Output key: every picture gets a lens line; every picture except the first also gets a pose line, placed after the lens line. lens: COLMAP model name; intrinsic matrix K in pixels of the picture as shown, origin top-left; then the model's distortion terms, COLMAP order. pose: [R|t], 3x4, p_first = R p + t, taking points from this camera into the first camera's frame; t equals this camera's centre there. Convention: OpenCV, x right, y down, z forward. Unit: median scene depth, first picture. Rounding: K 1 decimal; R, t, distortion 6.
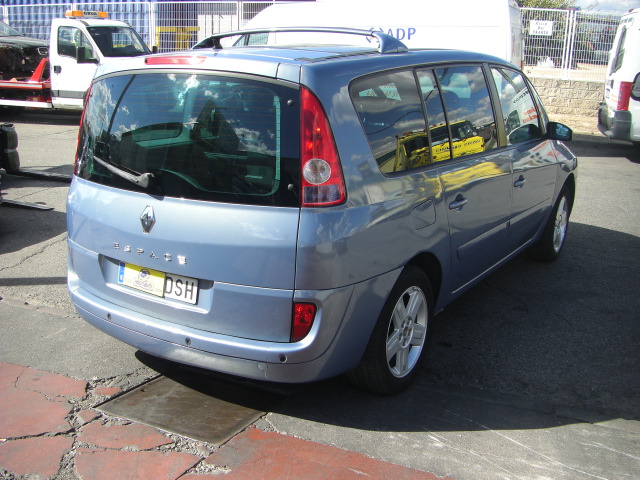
lens RADIAL K [[743.2, 0, 322.3], [0, 743.2, 245.1], [0, 0, 1]] dist [-0.174210, 0.000000]
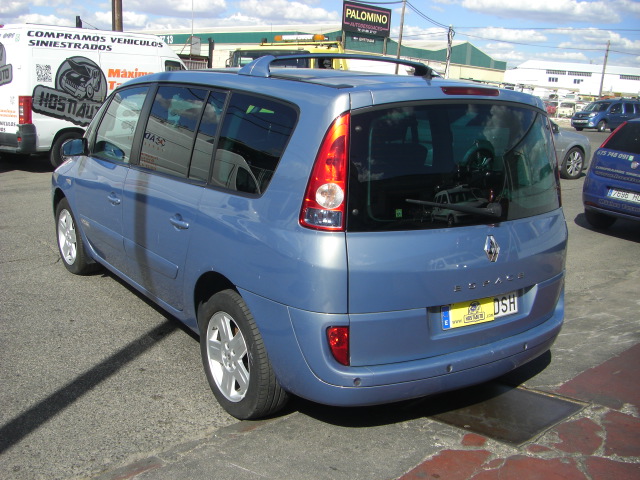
lens RADIAL K [[743.2, 0, 316.4], [0, 743.2, 243.3], [0, 0, 1]] dist [-0.174210, 0.000000]
pose [[0.368955, -0.204362, 0.906702, -1.227620], [0.216244, 0.967632, 0.130101, -0.222697], [-0.903942, 0.148067, 0.401205, 0.800172]]
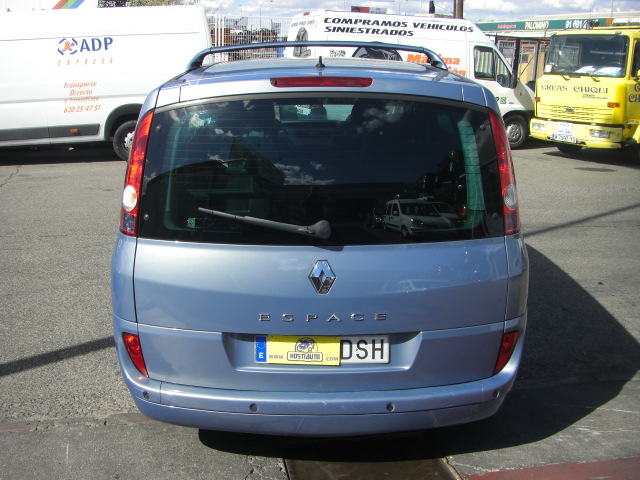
lens RADIAL K [[743.2, 0, 319.3], [0, 743.2, 243.6], [0, 0, 1]] dist [-0.174210, 0.000000]
pose [[0.829812, -0.150695, 0.537312, -0.670889], [0.154241, 0.987276, 0.038686, -0.102806], [-0.536305, 0.050773, 0.842496, 0.297458]]
